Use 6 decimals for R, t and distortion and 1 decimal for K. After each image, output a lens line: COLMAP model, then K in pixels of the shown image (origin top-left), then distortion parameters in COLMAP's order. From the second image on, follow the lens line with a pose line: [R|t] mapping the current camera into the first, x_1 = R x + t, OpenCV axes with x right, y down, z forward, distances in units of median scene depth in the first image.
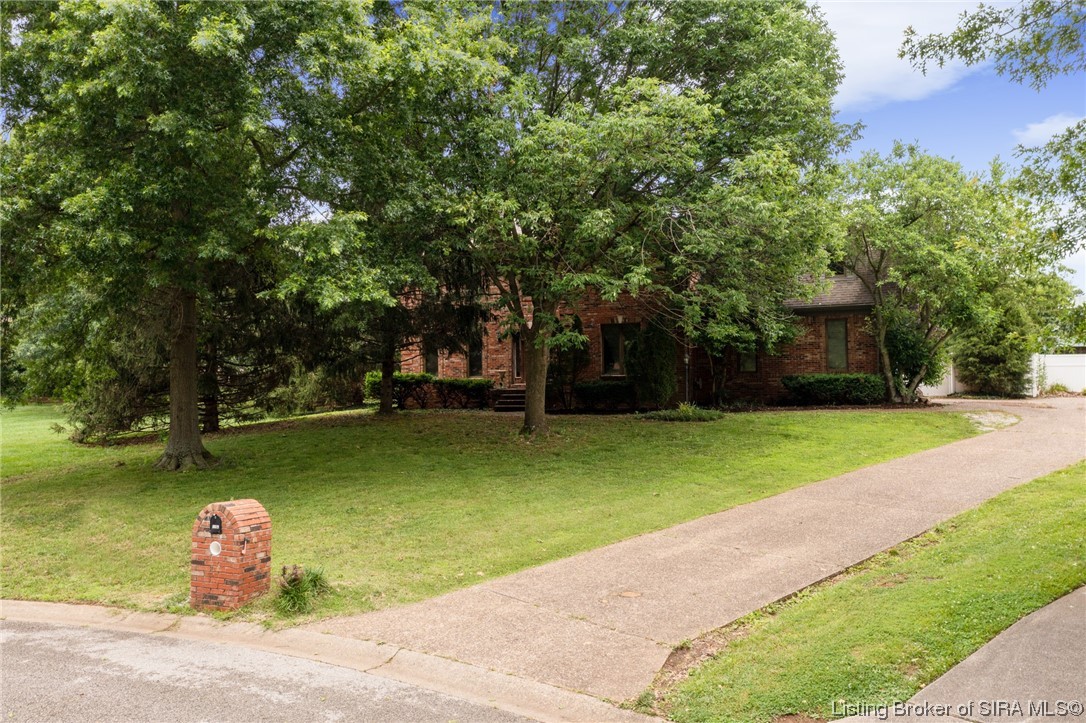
lens RADIAL K [[877.6, 0, 538.3], [0, 877.6, 321.4], [0, 0, 1]] dist [0.002775, 0.001704]
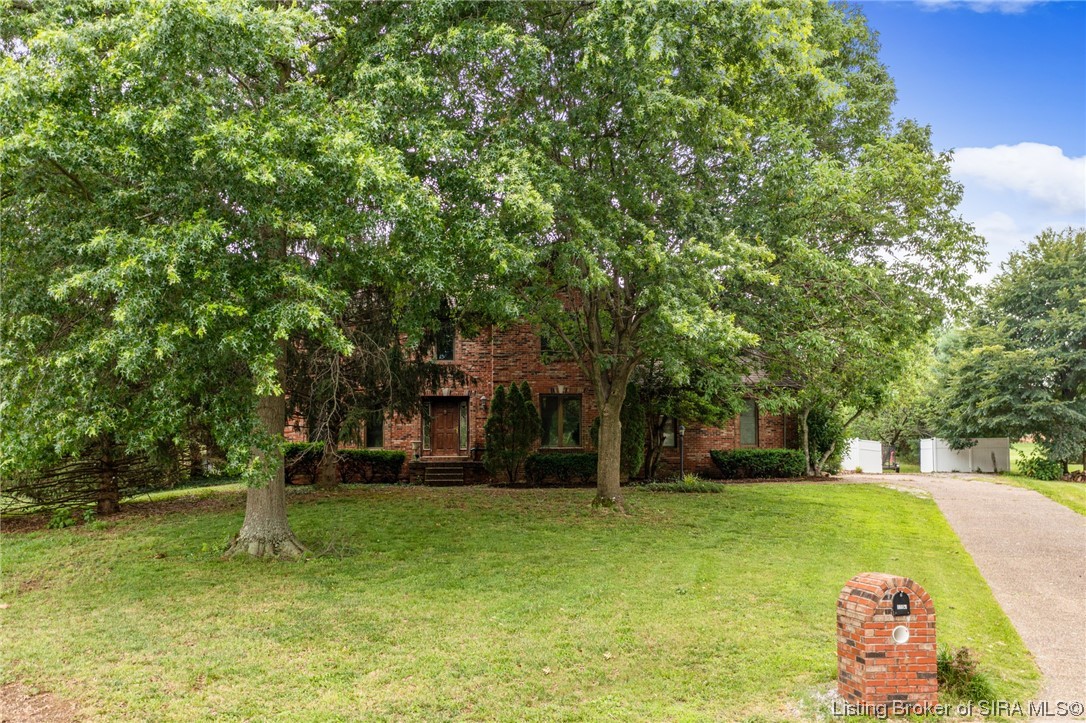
lens RADIAL K [[886.1, 0, 543.0], [0, 886.1, 361.5], [0, 0, 1]] dist [-0.002766, -0.002015]
pose [[0.891287, 0.060539, 0.449380, -0.395726], [-0.038218, 0.997550, -0.058588, 0.027393], [-0.451826, 0.035044, 0.891418, 0.162528]]
